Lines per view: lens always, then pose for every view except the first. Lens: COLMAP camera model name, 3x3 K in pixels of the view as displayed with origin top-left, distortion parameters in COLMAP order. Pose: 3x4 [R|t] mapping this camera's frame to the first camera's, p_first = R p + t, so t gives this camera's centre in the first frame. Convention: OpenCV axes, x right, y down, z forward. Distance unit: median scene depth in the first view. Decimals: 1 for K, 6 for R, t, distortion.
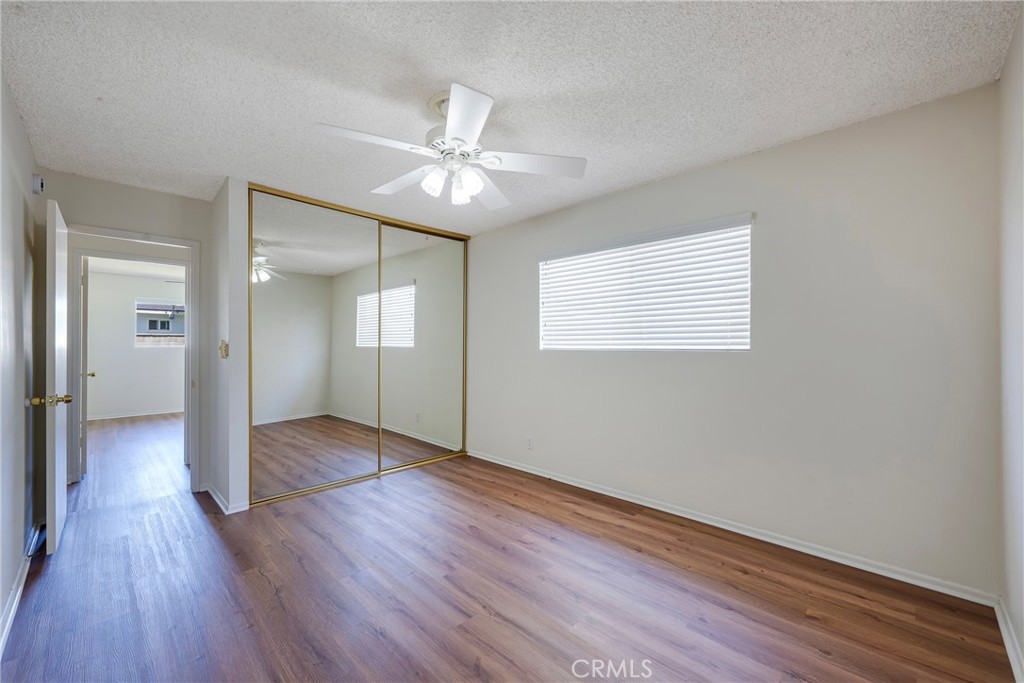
lens RADIAL K [[410.0, 0, 510.7], [0, 410.0, 342.7], [0, 0, 1]] dist [-0.001210, 0.000154]
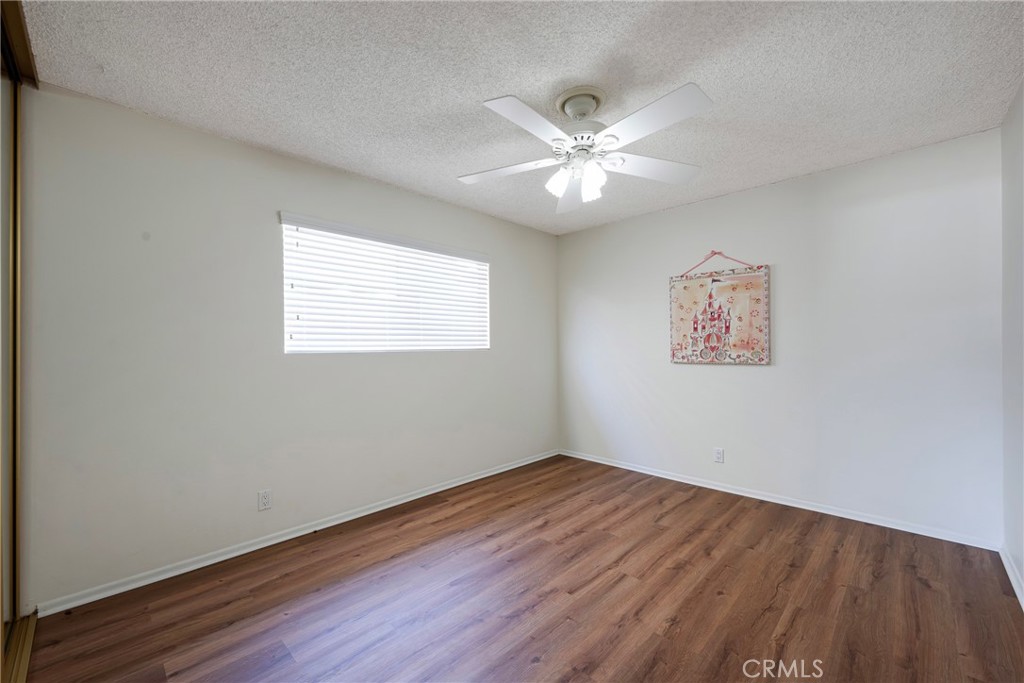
lens RADIAL K [[410.0, 0, 511.9], [0, 410.0, 342.6], [0, 0, 1]] dist [-0.001210, 0.000154]
pose [[-0.005372, 0.008854, 0.999946, -0.725225], [0.000135, 0.999961, -0.008854, 0.006329], [-0.999986, 0.000087, -0.005373, 0.753619]]
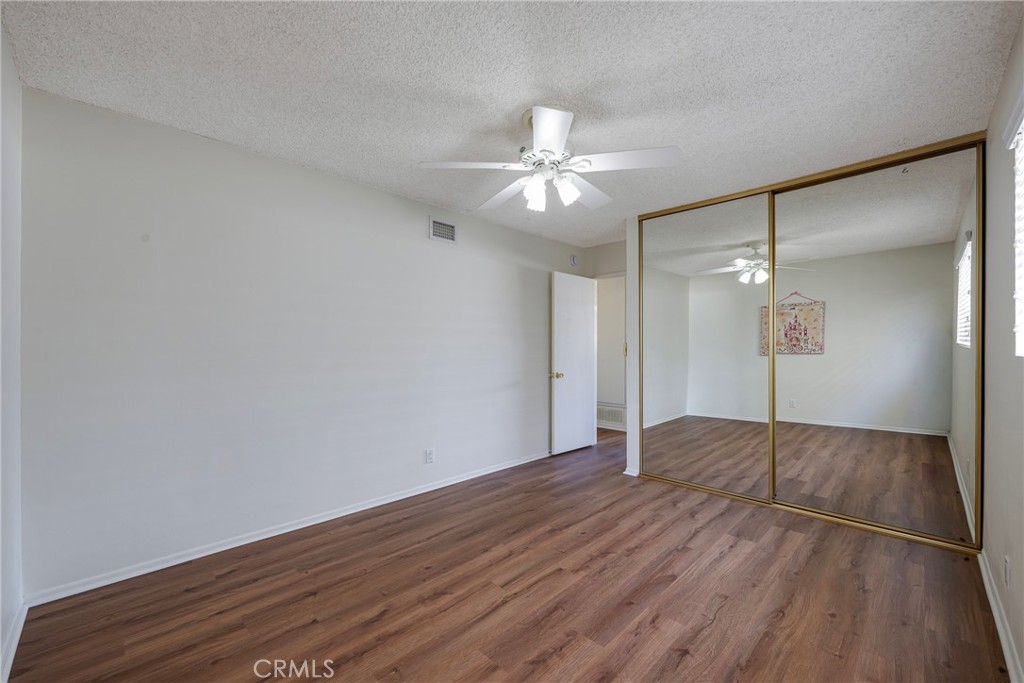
lens RADIAL K [[410.0, 0, 513.0], [0, 410.0, 348.2], [0, 0, 1]] dist [-0.001210, 0.000154]
pose [[-0.005282, 0.004329, -0.999977, 0.582814], [0.010023, 0.999941, 0.004276, 0.002468], [0.999936, -0.010000, -0.005325, 0.589648]]
